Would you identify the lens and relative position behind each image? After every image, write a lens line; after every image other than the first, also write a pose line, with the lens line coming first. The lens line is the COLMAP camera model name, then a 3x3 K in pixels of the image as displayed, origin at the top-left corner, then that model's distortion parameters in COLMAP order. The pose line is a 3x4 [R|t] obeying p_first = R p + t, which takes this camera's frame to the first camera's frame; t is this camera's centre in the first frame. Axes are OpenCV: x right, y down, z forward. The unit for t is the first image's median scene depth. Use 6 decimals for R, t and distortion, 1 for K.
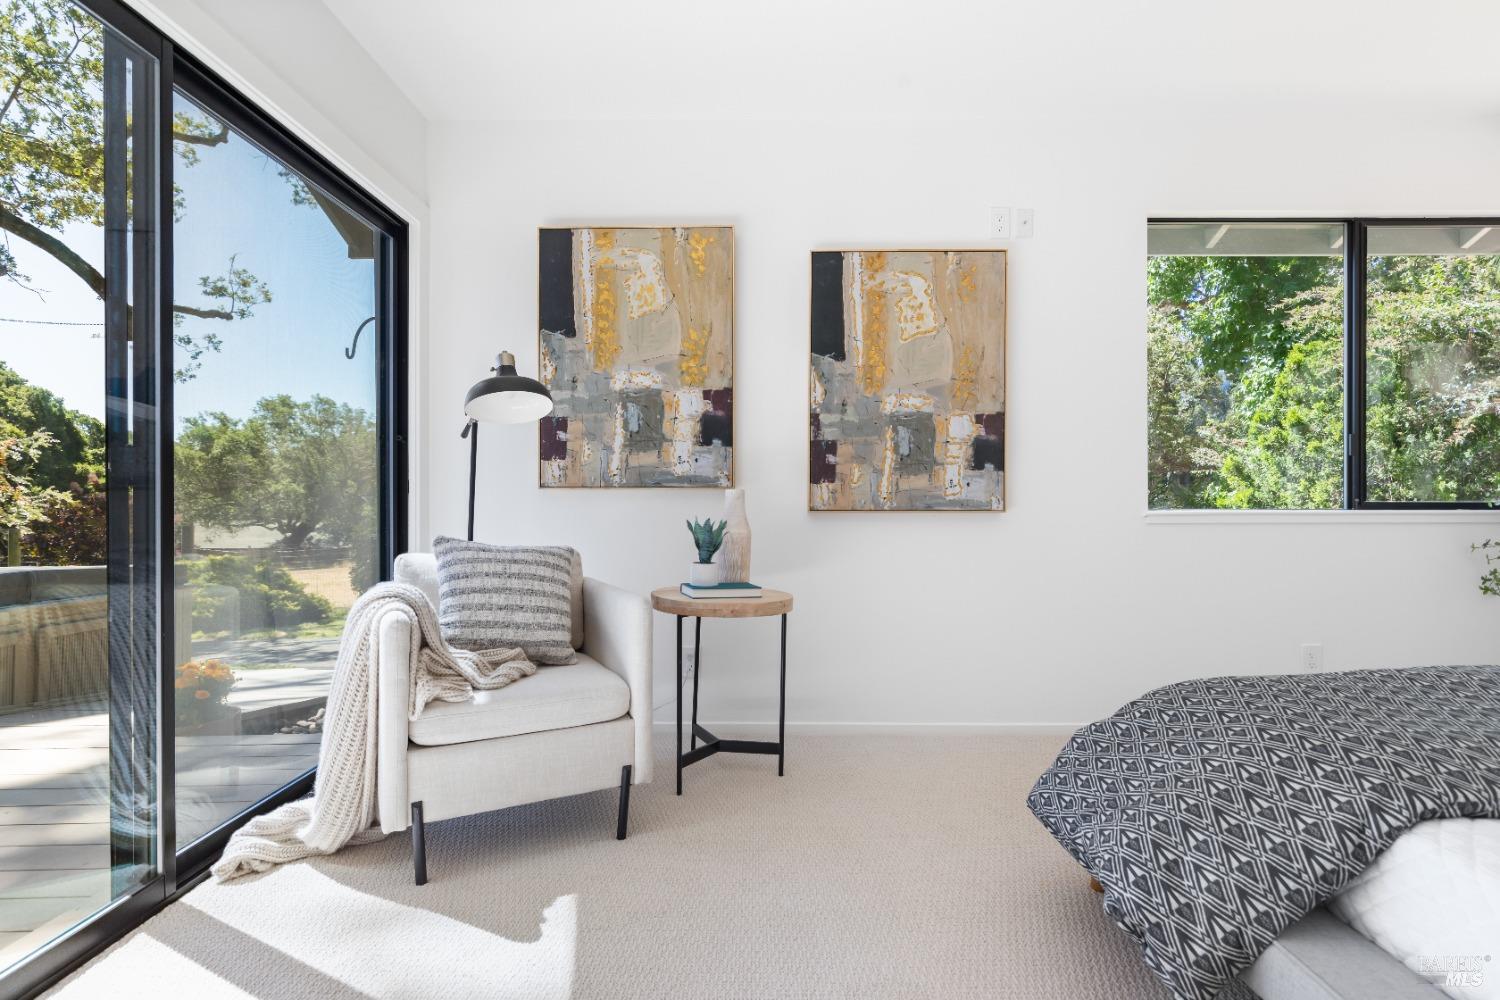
lens RADIAL K [[768.2, 0, 749.1], [0, 768.2, 497.1], [0, 0, 1]] dist [-0.000083, 0.000205]
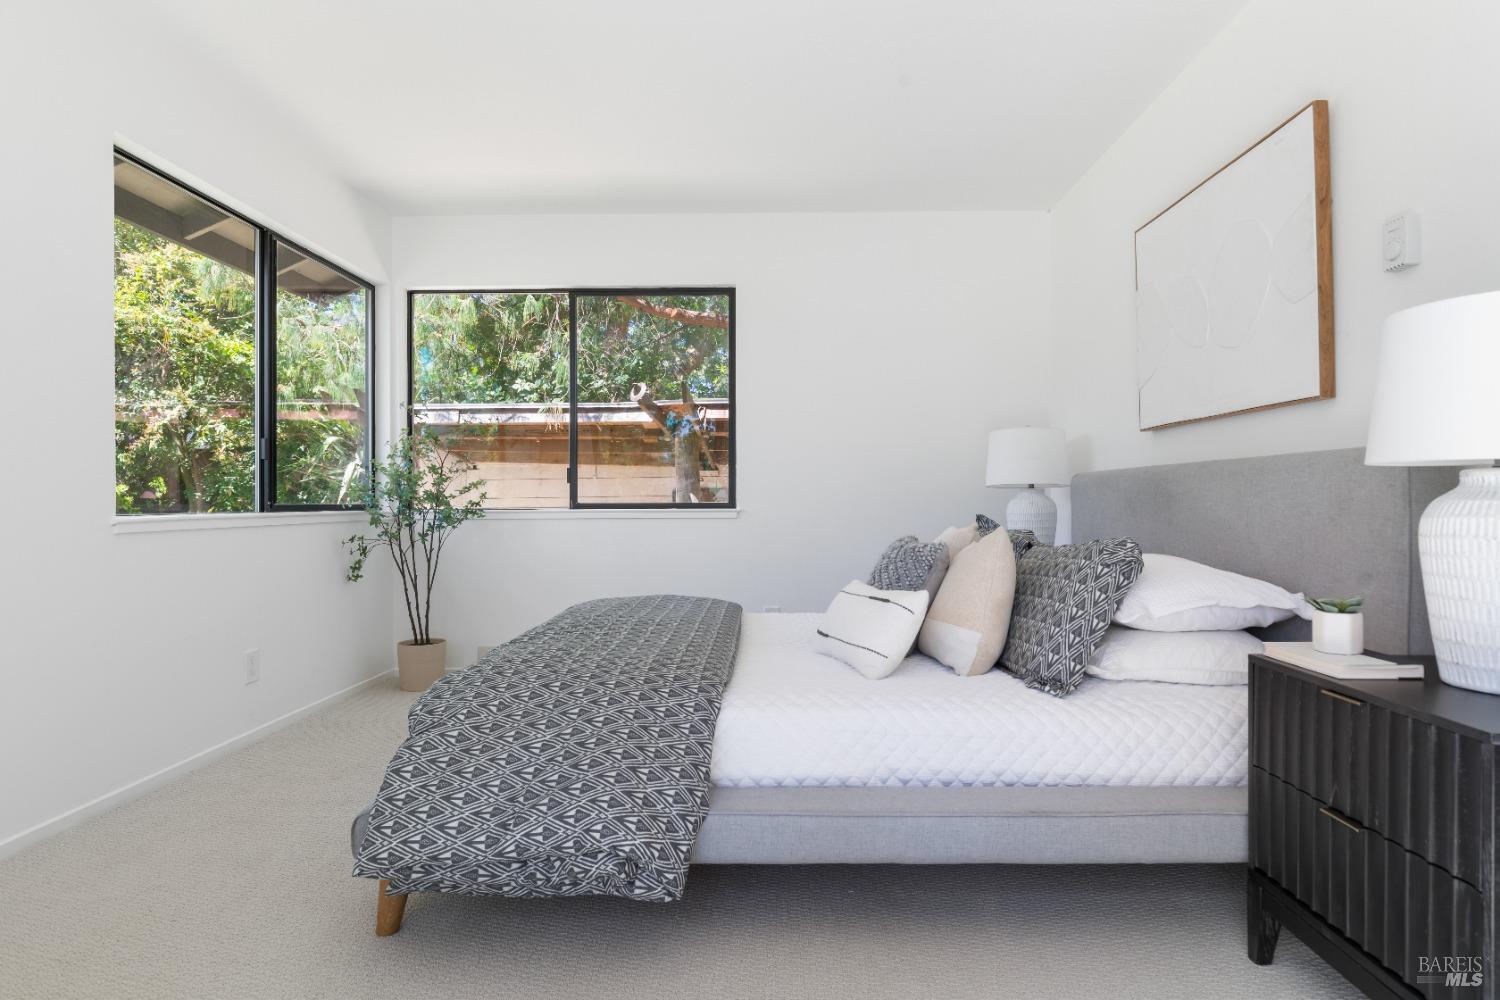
lens RADIAL K [[817.1, 0, 754.4], [0, 817.1, 498.8], [0, 0, 1]] dist [0.001003, -0.000241]
pose [[0.012365, 0.001577, 0.999922, -0.305314], [-0.000920, 0.999998, -0.001566, -0.000673], [-0.999923, -0.000901, 0.012366, 0.328746]]
